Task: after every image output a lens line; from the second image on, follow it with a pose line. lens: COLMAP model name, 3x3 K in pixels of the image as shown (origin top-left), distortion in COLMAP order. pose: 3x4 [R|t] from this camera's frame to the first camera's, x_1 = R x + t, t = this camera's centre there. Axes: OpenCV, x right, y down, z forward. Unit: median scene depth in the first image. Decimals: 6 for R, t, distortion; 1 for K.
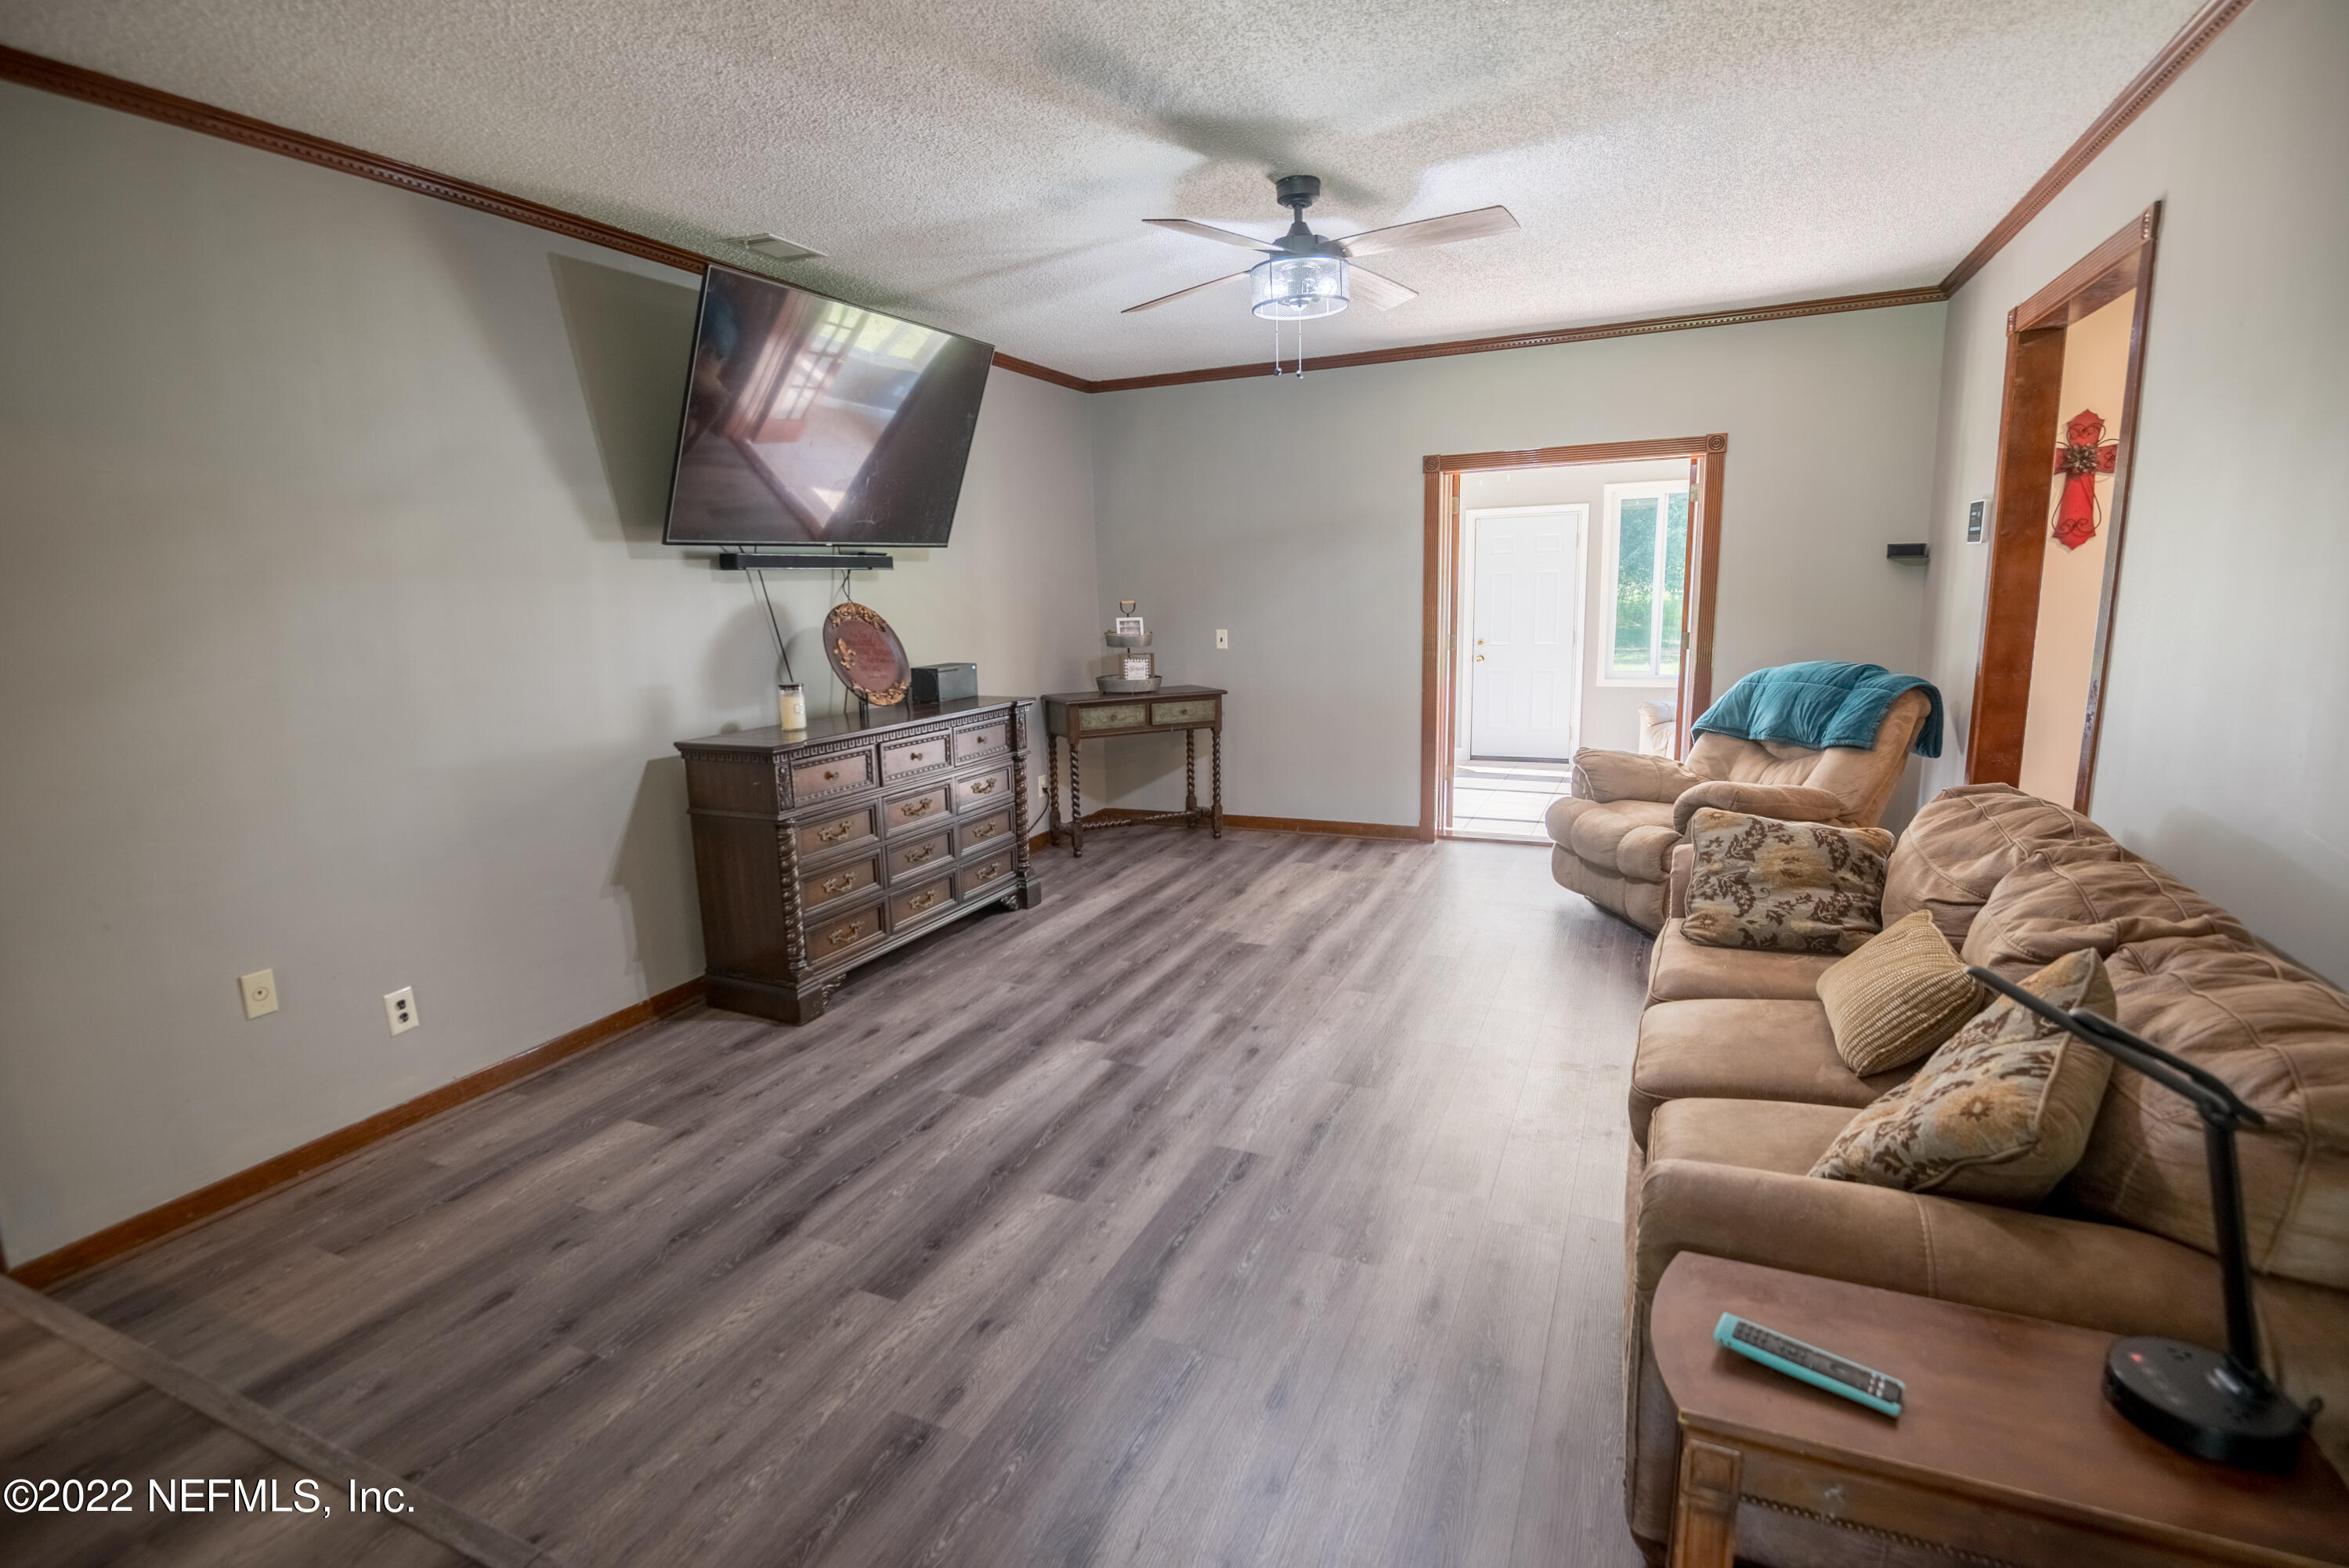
lens RADIAL K [[1113.5, 0, 1166.7], [0, 1113.5, 776.6], [0, 0, 1]] dist [-0.010468, -0.006286]
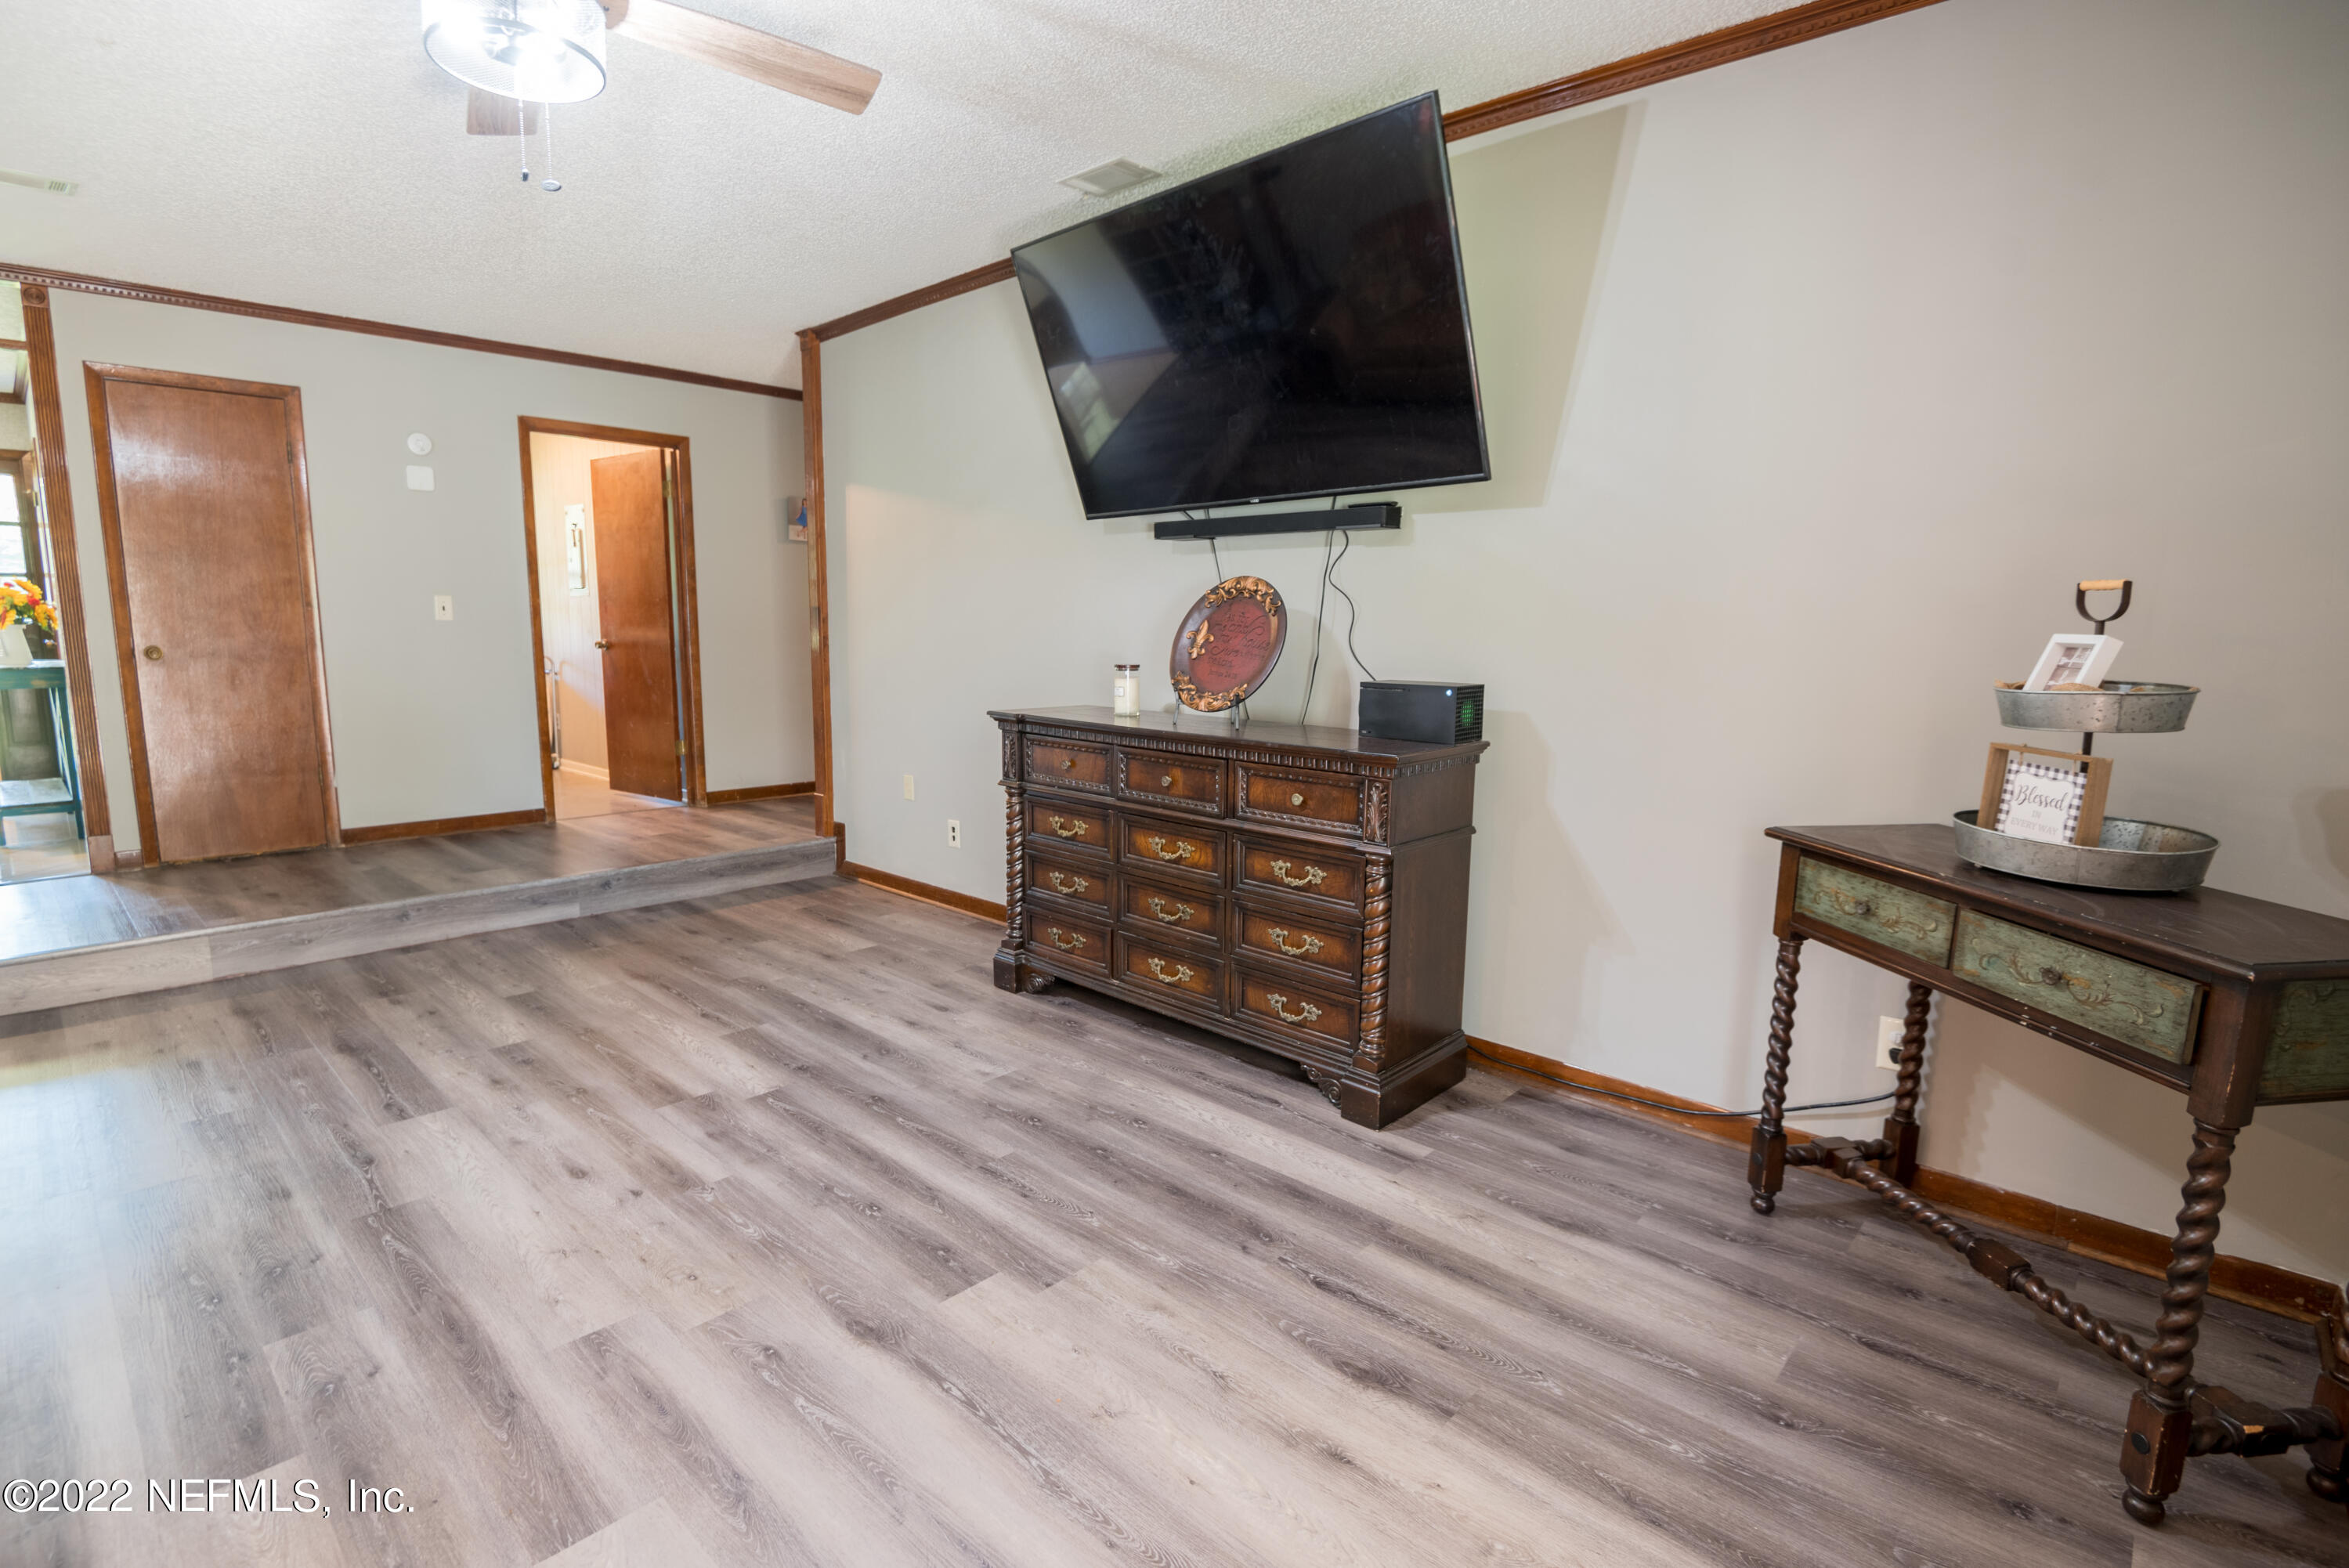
lens RADIAL K [[1113.5, 0, 1162.6], [0, 1113.5, 782.2], [0, 0, 1]] dist [-0.010468, -0.006286]
pose [[-0.327152, 0.160963, -0.931162, 0.536569], [-0.162718, 0.961072, 0.223302, -0.207245], [0.930857, 0.224570, -0.288225, 1.369246]]
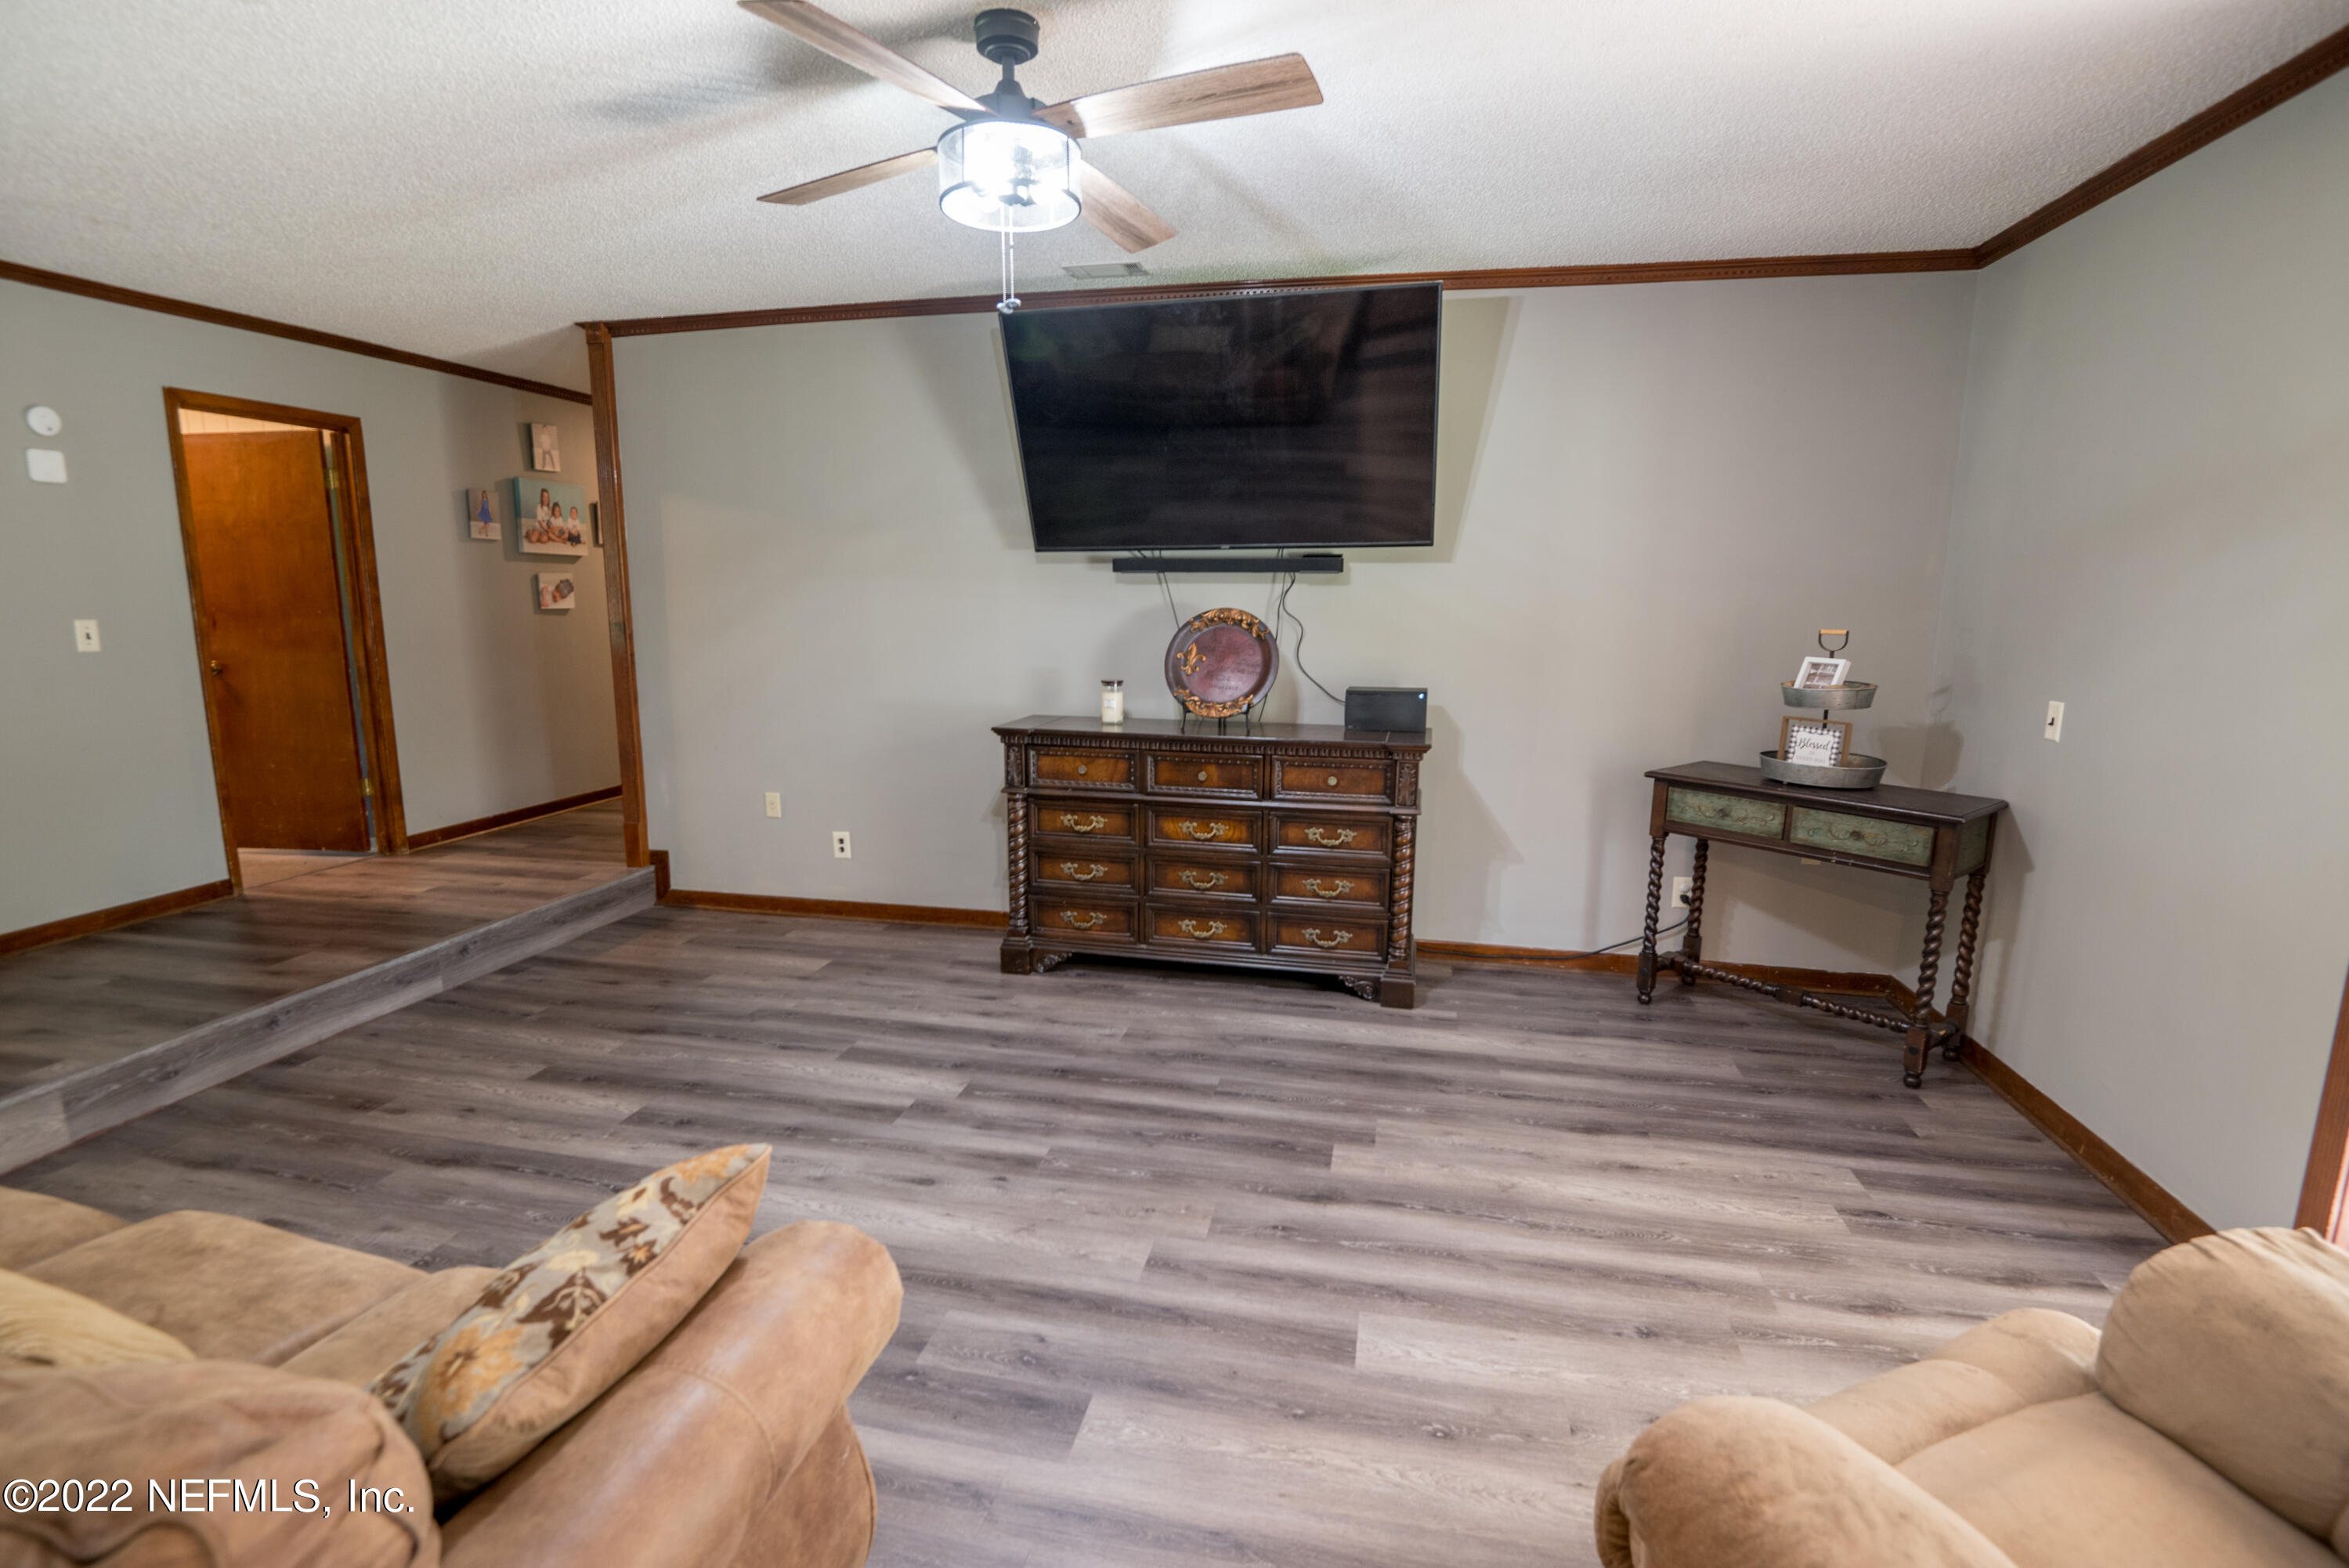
lens RADIAL K [[1113.5, 0, 1162.0], [0, 1113.5, 782.8], [0, 0, 1]] dist [-0.010468, -0.006286]
pose [[0.198924, 0.196536, -0.960106, 0.751480], [-0.177501, 0.970707, 0.161930, -0.177077], [0.963806, 0.138208, 0.227983, 0.852129]]
